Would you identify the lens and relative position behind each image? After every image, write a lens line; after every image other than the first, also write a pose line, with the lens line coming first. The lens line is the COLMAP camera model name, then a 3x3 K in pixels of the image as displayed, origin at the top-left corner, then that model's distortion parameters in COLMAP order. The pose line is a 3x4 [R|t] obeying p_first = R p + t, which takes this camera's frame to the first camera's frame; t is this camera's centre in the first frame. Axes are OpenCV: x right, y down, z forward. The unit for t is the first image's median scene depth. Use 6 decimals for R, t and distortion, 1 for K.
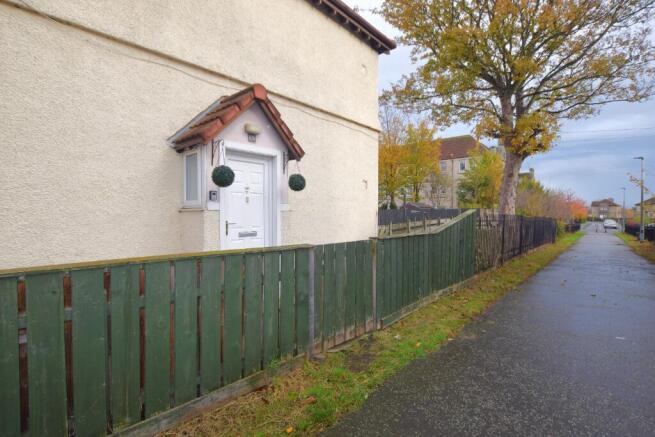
lens RADIAL K [[304.0, 0, 327.2], [0, 304.0, 220.7], [0, 0, 1]] dist [-0.000761, 0.000080]
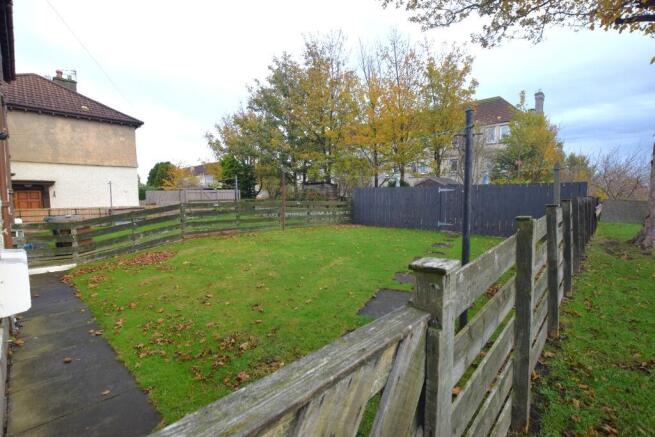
lens RADIAL K [[304.0, 0, 328.3], [0, 304.0, 215.6], [0, 0, 1]] dist [-0.000761, 0.000080]
pose [[0.999712, -0.002657, -0.023870, 0.057371], [0.003659, 0.999110, 0.042023, -0.004371], [0.023738, -0.042098, 0.998831, 0.285544]]
